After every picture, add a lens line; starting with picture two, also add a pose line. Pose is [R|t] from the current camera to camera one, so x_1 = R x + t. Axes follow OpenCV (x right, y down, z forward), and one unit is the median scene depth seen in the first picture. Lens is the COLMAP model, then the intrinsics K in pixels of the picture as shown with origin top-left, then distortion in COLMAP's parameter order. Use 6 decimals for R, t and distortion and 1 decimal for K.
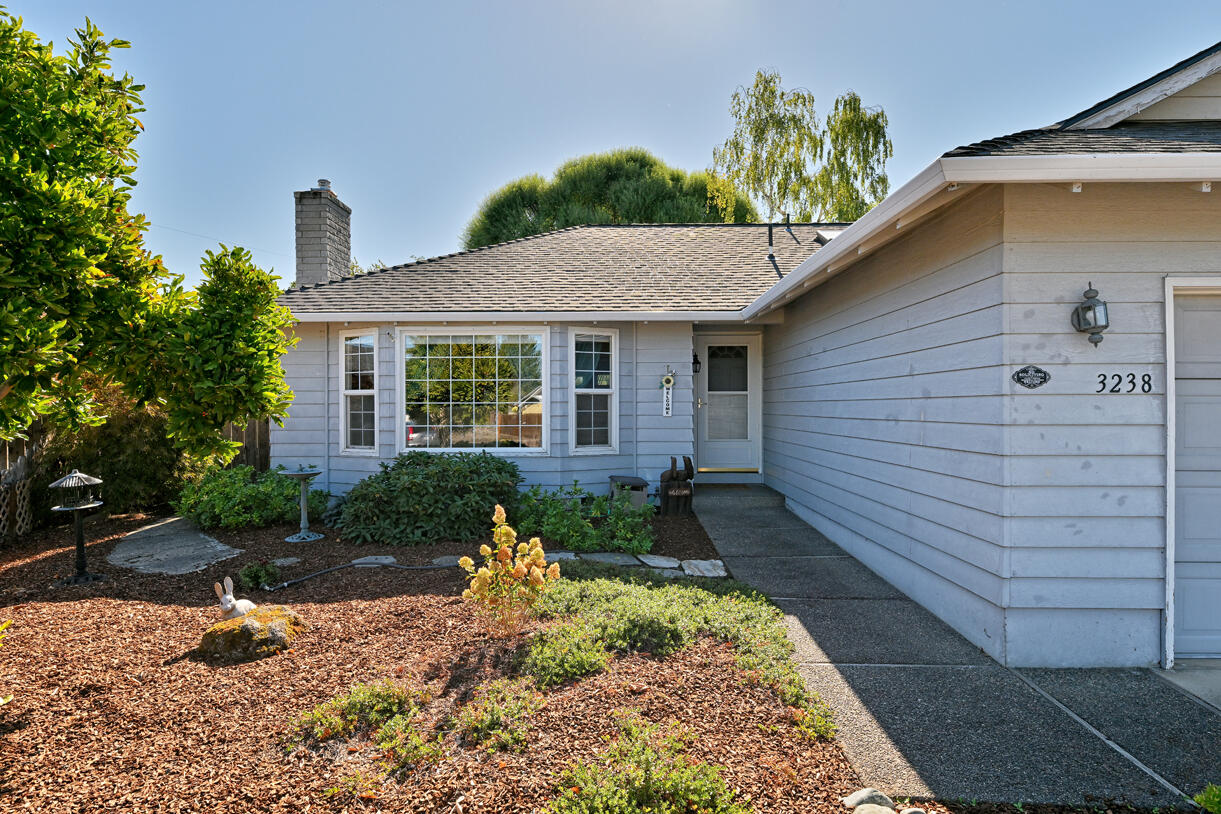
lens RADIAL K [[665.0, 0, 606.3], [0, 665.0, 407.9], [0, 0, 1]] dist [0.007214, -0.000638]
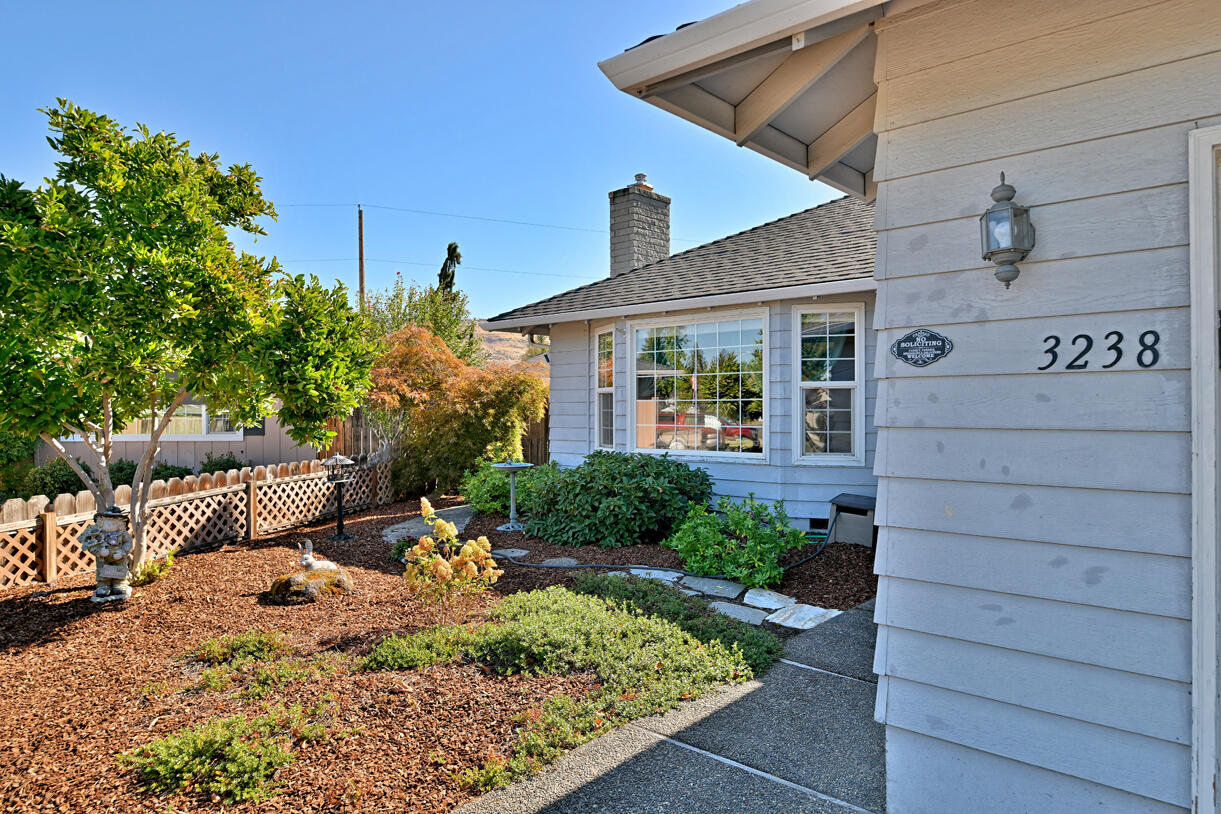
lens RADIAL K [[789.0, 0, 610.5], [0, 789.0, 407.0], [0, 0, 1]] dist [0.014021, 0.001406]
pose [[0.753349, 0.000325, -0.657621, 0.418637], [-0.002339, 0.999995, -0.002185, 0.004295], [0.657617, 0.003185, 0.753346, 0.131876]]
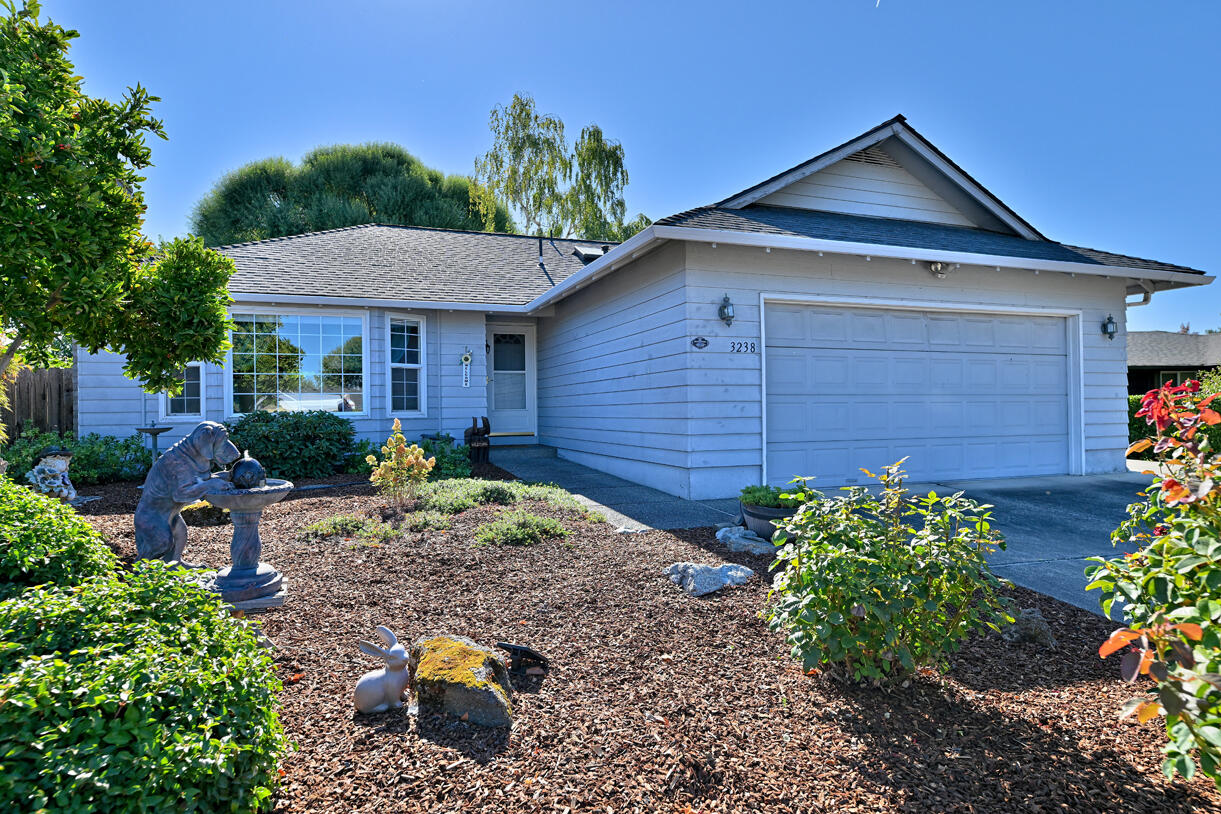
lens RADIAL K [[686.0, 0, 610.5], [0, 686.0, 407.0], [0, 0, 1]] dist [0.006670, 0.000309]
pose [[0.930083, -0.008696, 0.367247, -0.138431], [0.012188, 0.999900, -0.007191, 0.066763], [-0.367148, 0.011164, 0.930096, -0.318105]]
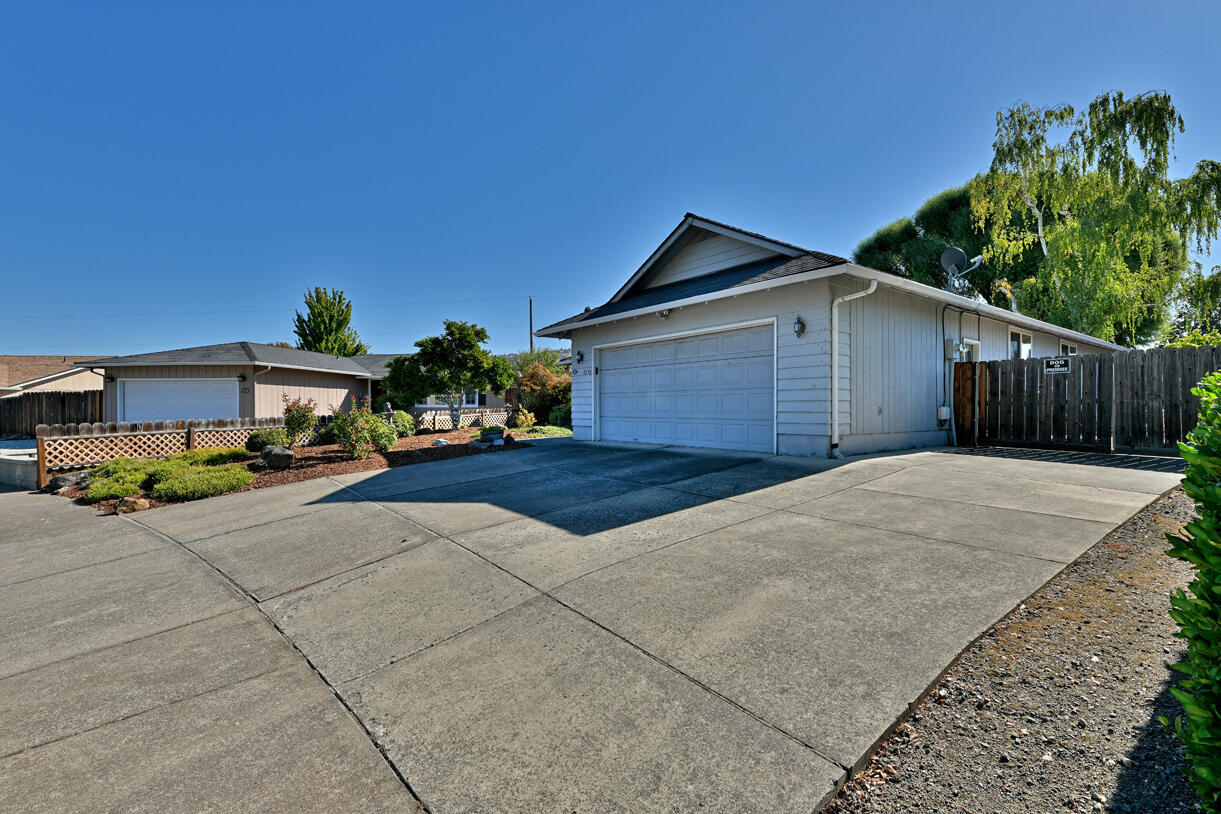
lens RADIAL K [[561.6, 0, 610.5], [0, 561.6, 407.0], [0, 0, 1]] dist [0.000020, -0.000490]
pose [[0.617446, -0.003627, -0.786605, 1.696755], [-0.000867, 0.999986, -0.005291, 0.092995], [0.786613, 0.003949, 0.617434, -0.494057]]
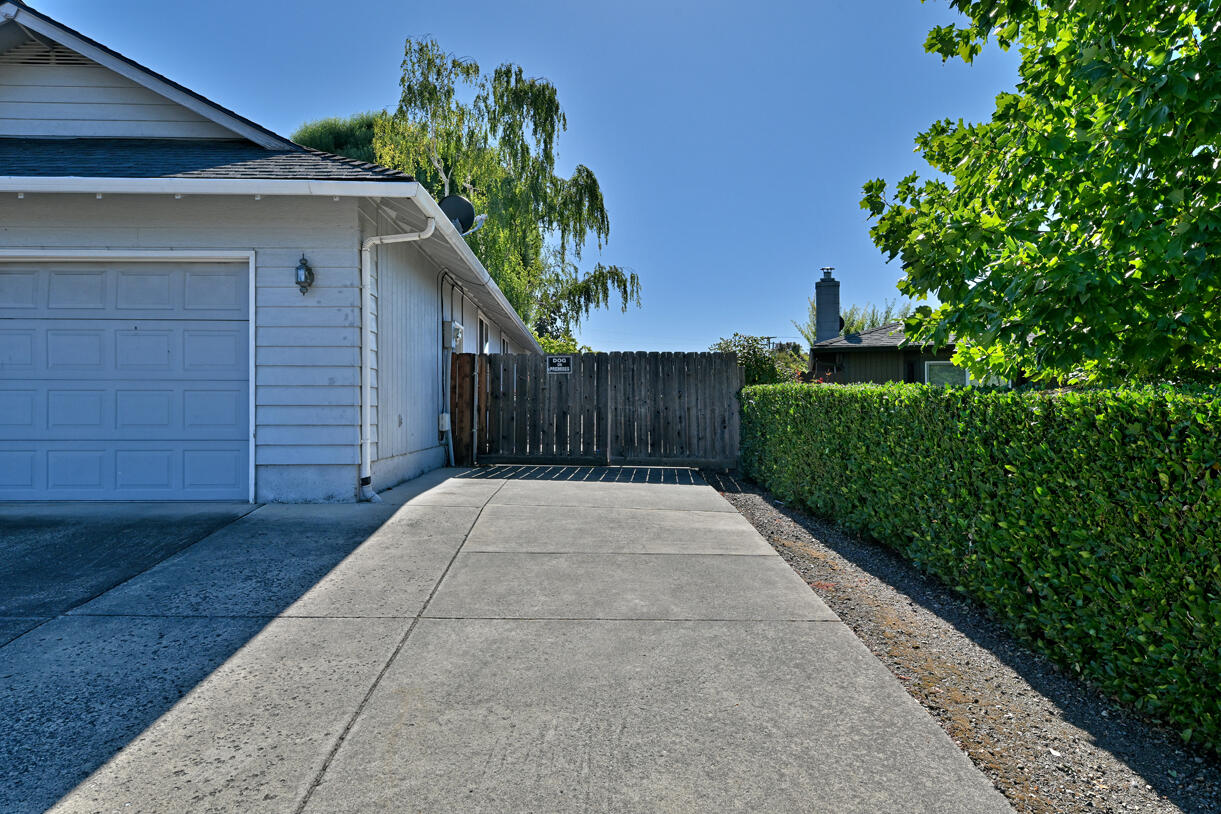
lens RADIAL K [[789.0, 0, 610.5], [0, 789.0, 407.0], [0, 0, 1]] dist [0.014021, 0.001406]
pose [[0.999009, 0.000697, 0.044509, 1.367952], [-0.000470, 0.999987, -0.005111, 0.081019], [-0.044512, 0.005085, 0.998996, -0.417745]]
